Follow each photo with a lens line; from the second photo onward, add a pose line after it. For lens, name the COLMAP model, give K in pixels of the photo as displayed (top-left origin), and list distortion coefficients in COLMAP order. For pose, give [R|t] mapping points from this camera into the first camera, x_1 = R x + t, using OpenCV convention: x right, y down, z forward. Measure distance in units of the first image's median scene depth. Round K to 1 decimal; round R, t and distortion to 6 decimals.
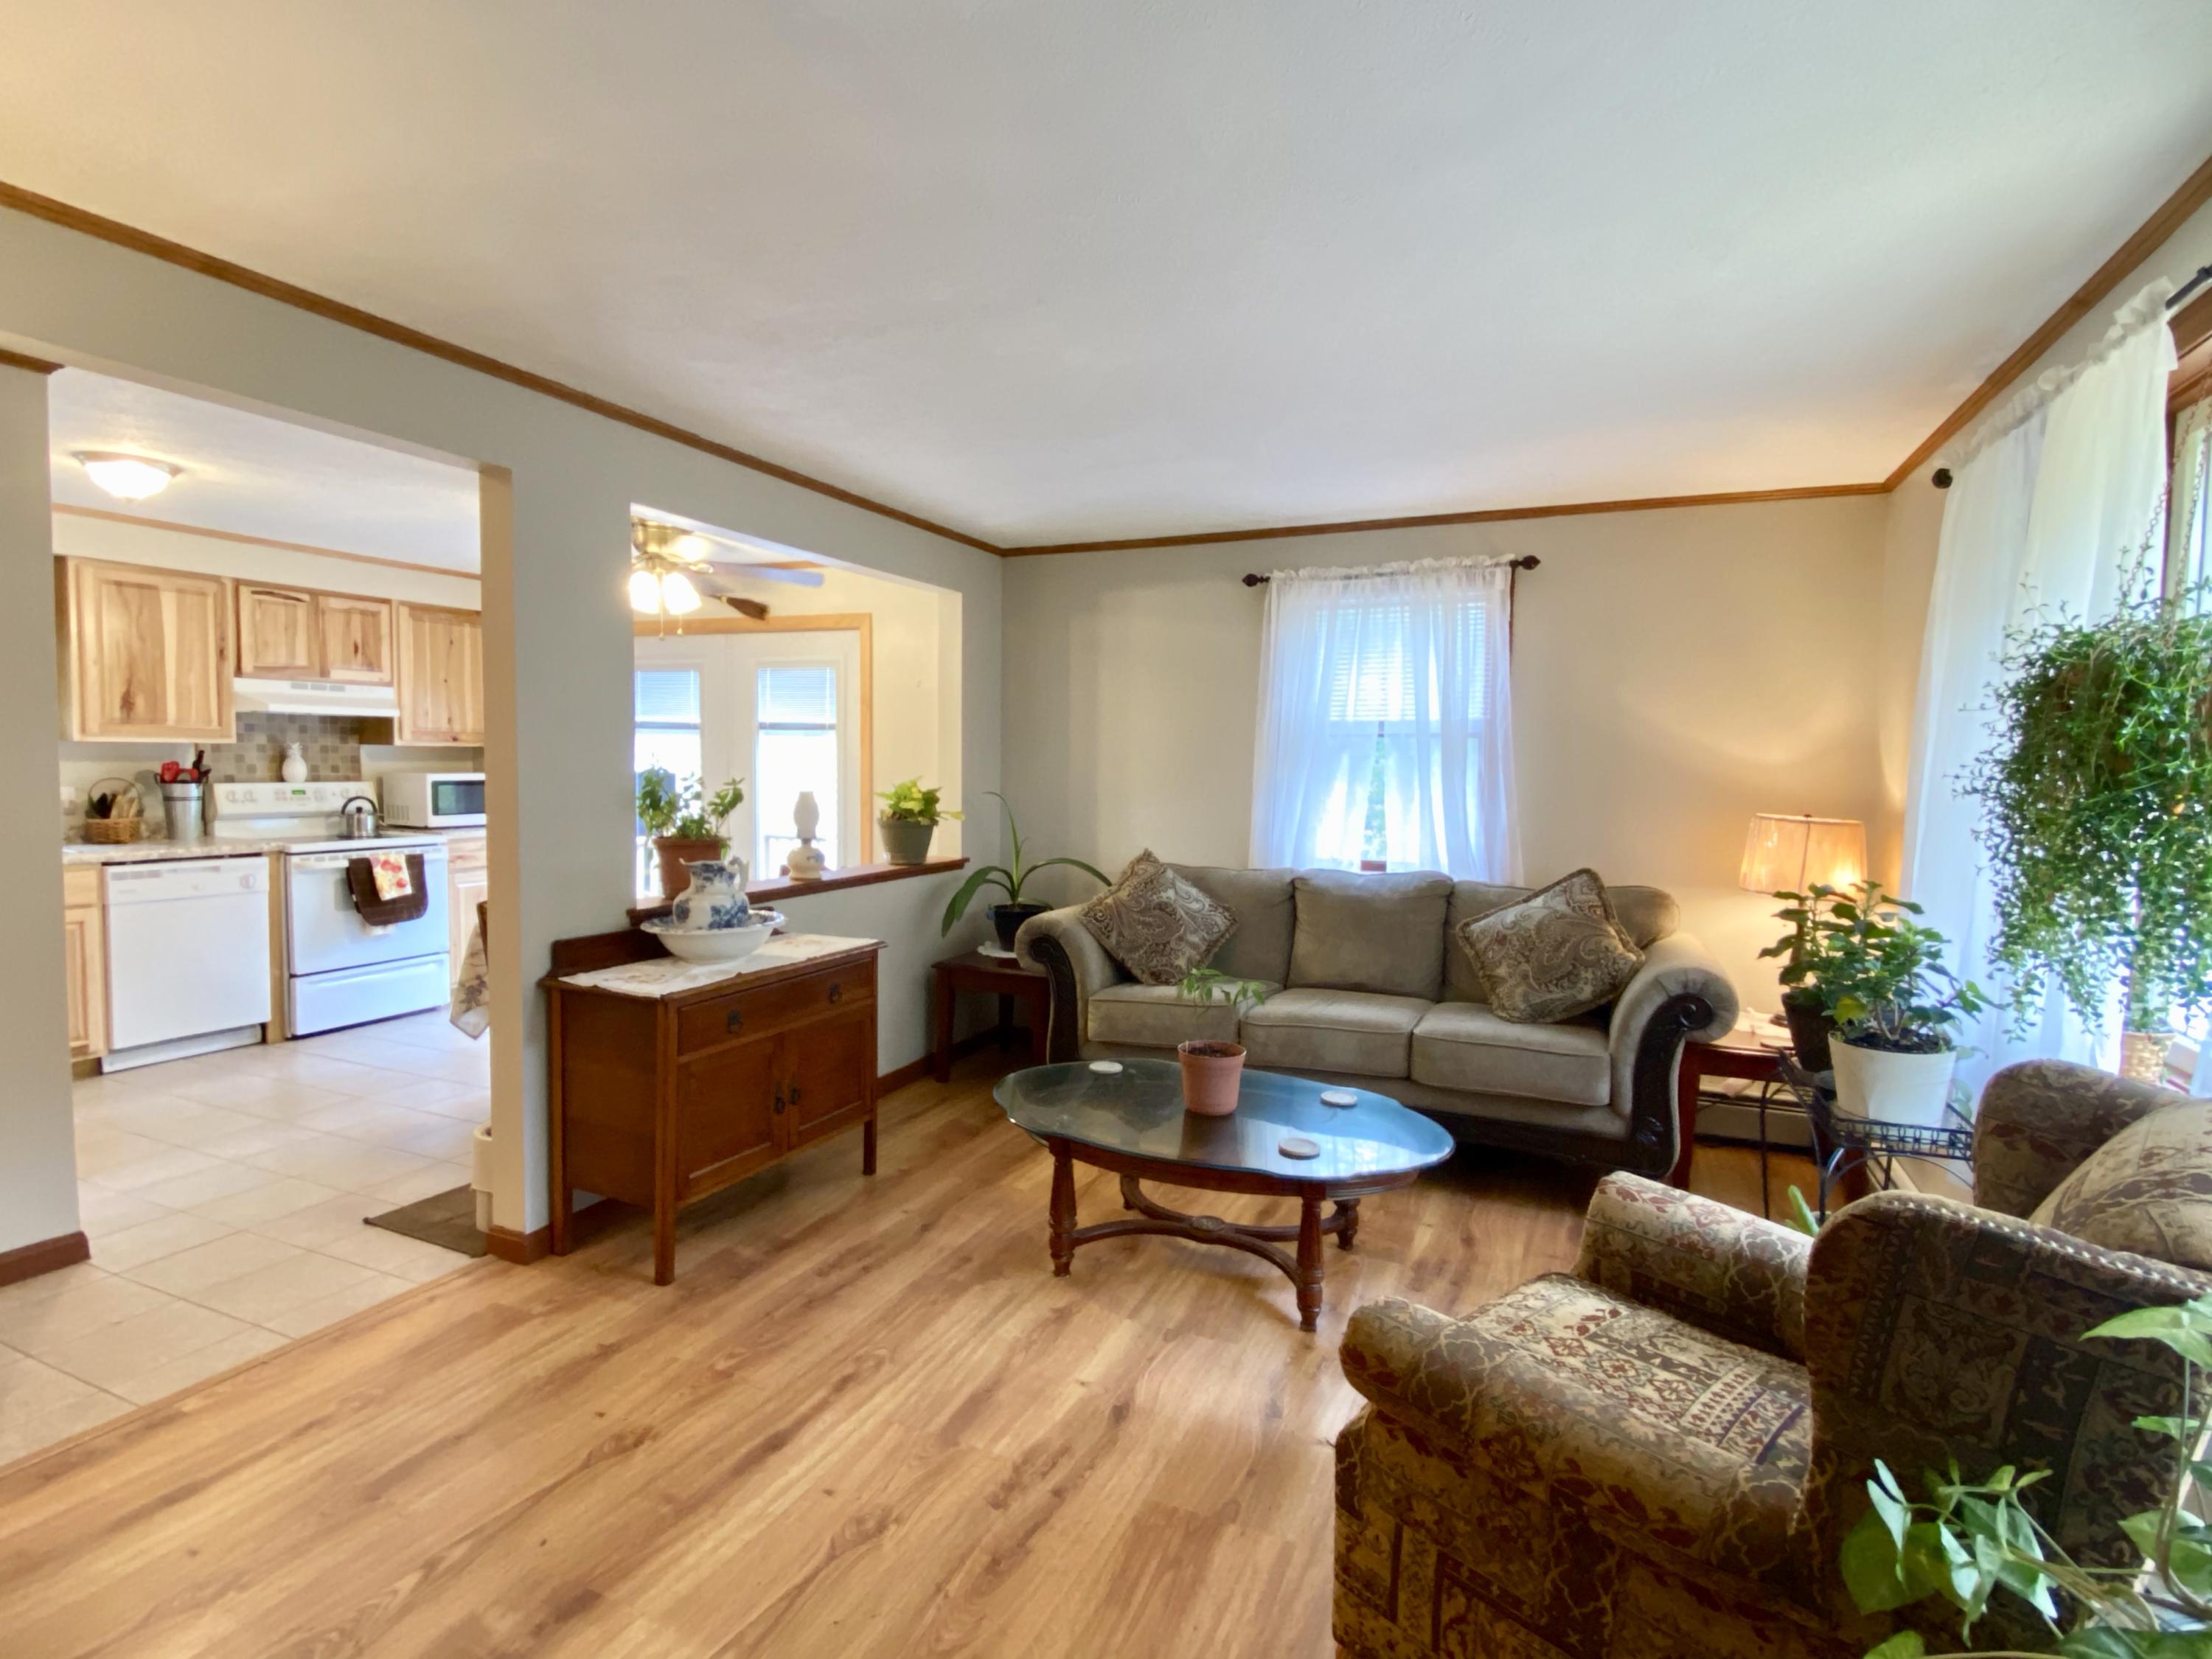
lens RADIAL K [[1106.3, 0, 1113.7], [0, 1106.3, 830.5], [0, 0, 1]] dist [-0.011606, 0.000666]
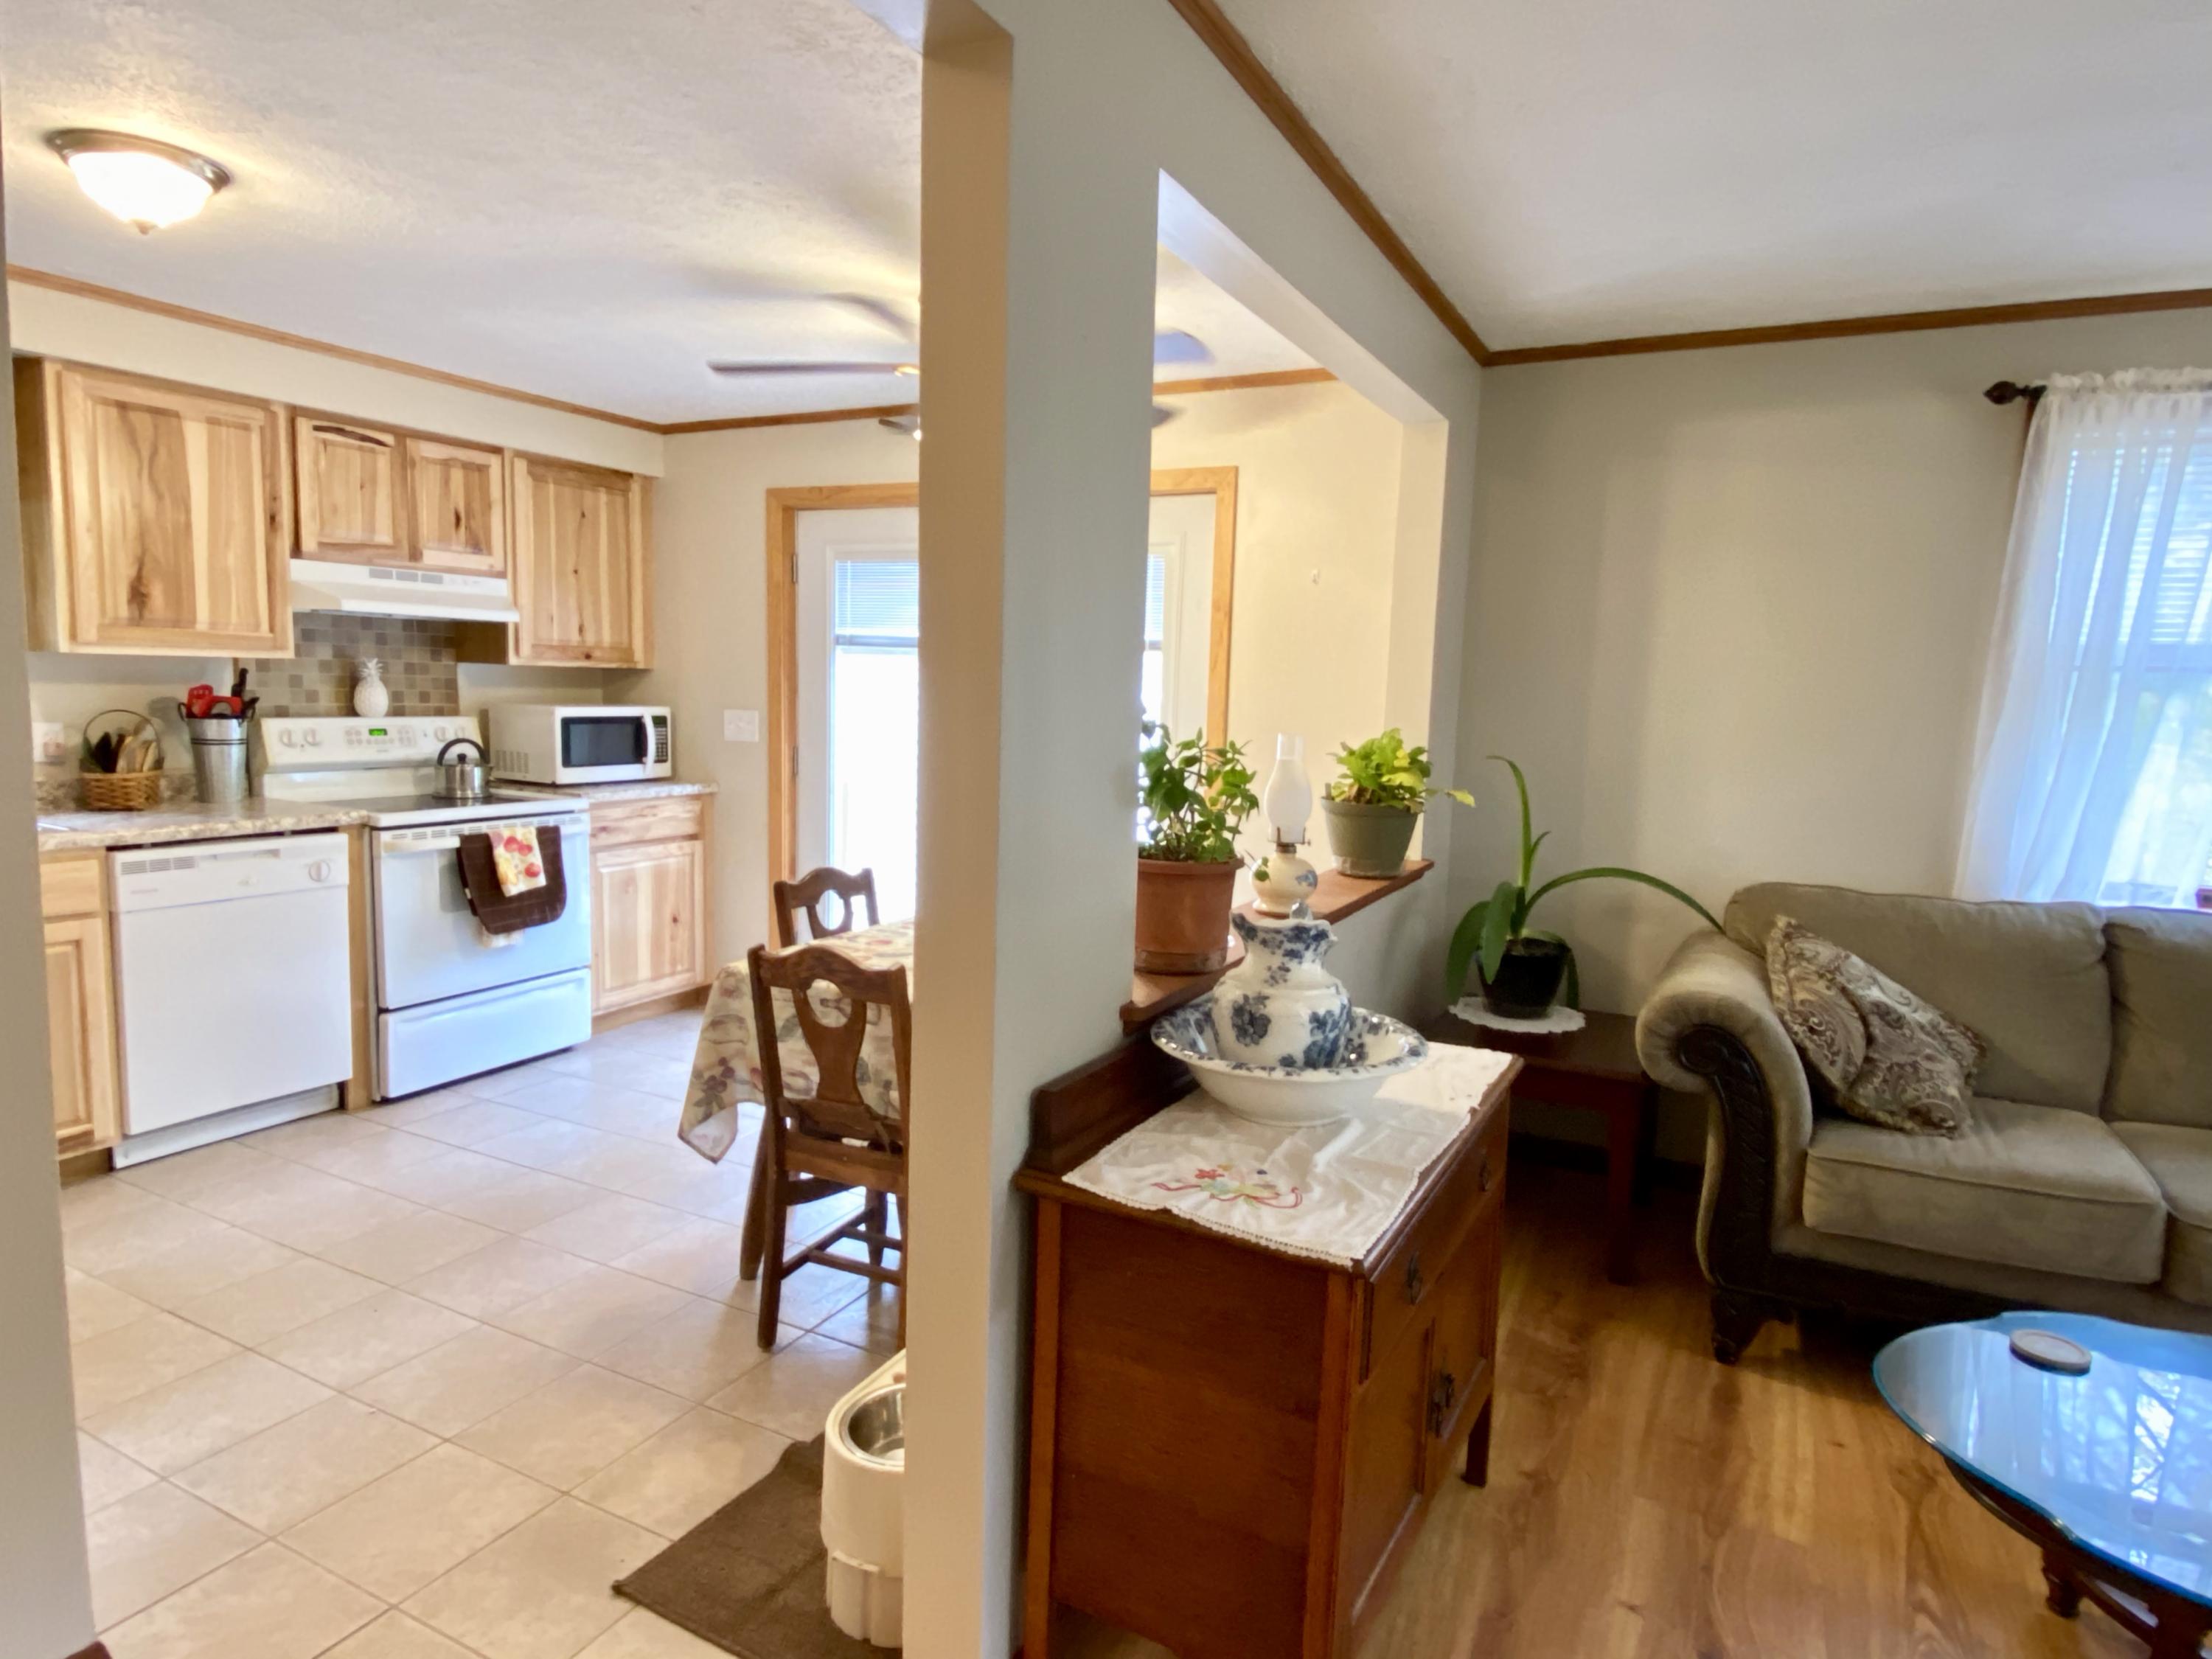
lens RADIAL K [[1272.2, 0, 1113.5], [0, 1272.2, 825.1], [0, 0, 1]] dist [0.017627, -0.013224]
pose [[0.997301, 0.020560, -0.070480, -0.266322], [-0.017278, 0.998752, 0.046855, -0.025435], [0.071355, -0.045510, 0.996412, 0.278877]]
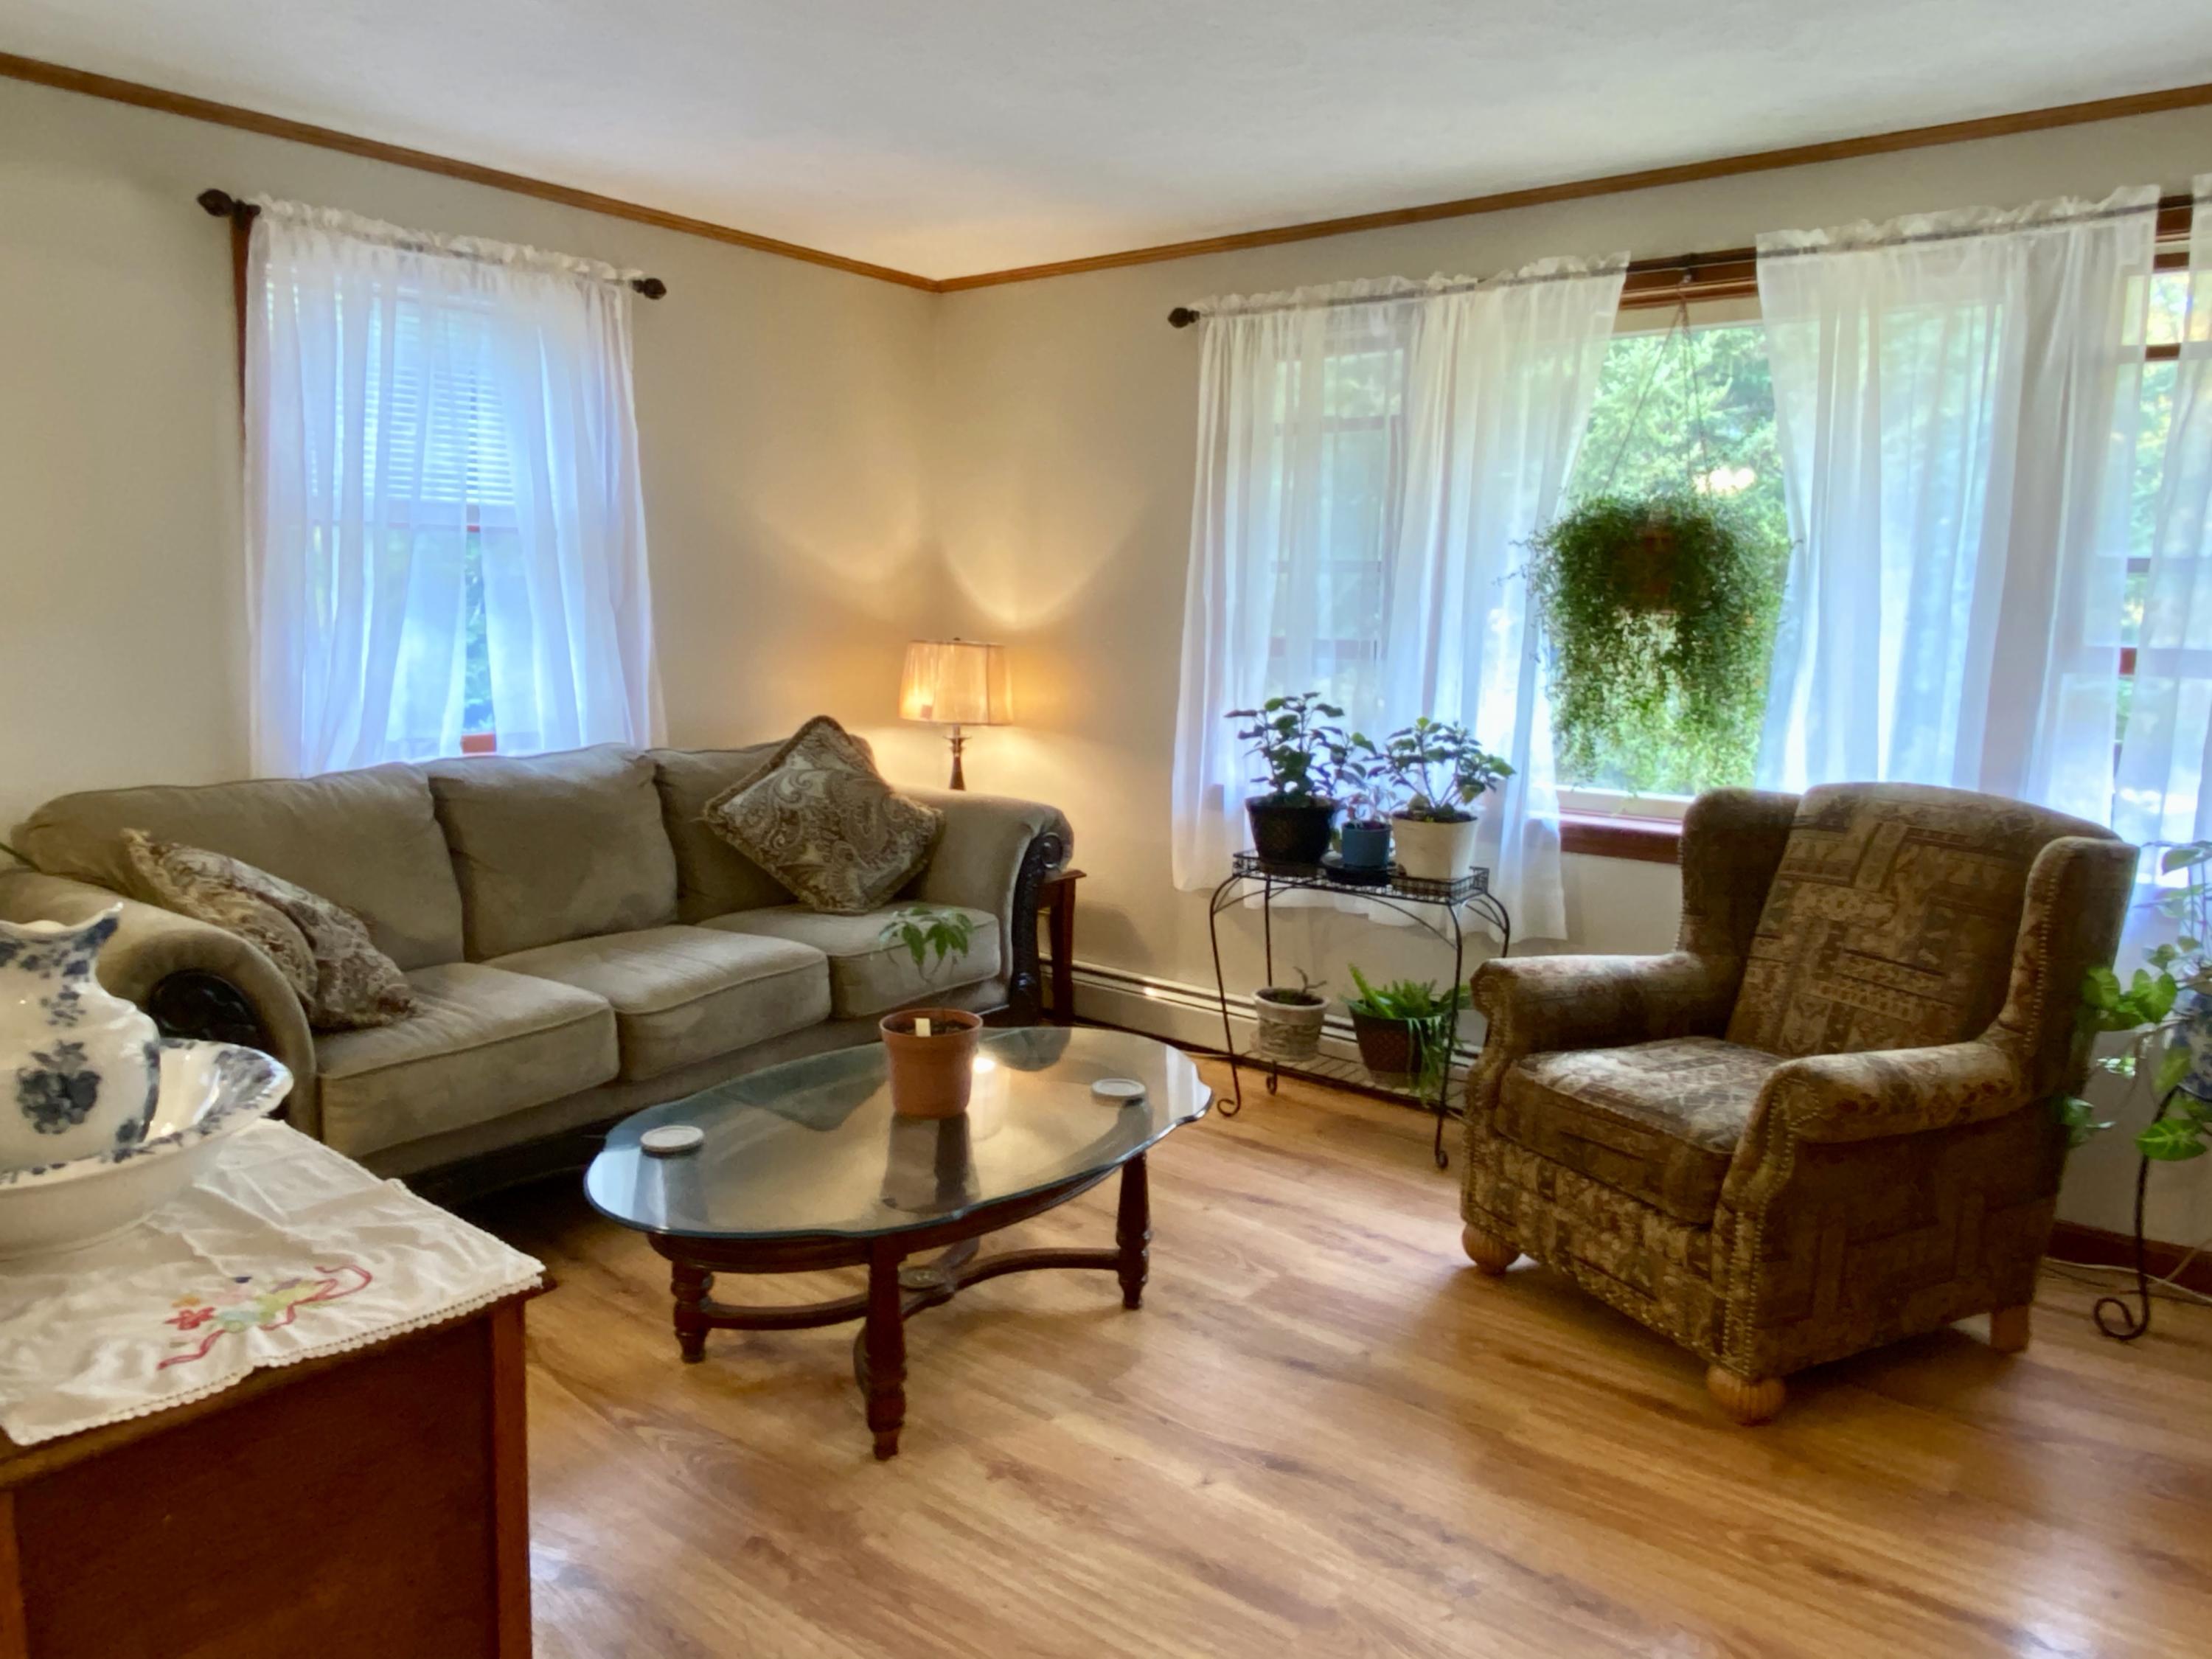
lens RADIAL K [[1539.6, 0, 1114.0], [0, 1539.6, 816.8], [0, 0, 1]] dist [0.041270, -0.002309]
pose [[0.260020, -0.147200, 0.954317, -0.459426], [0.044414, 0.989089, 0.140462, -0.030585], [-0.964581, 0.005862, 0.263721, 0.393022]]
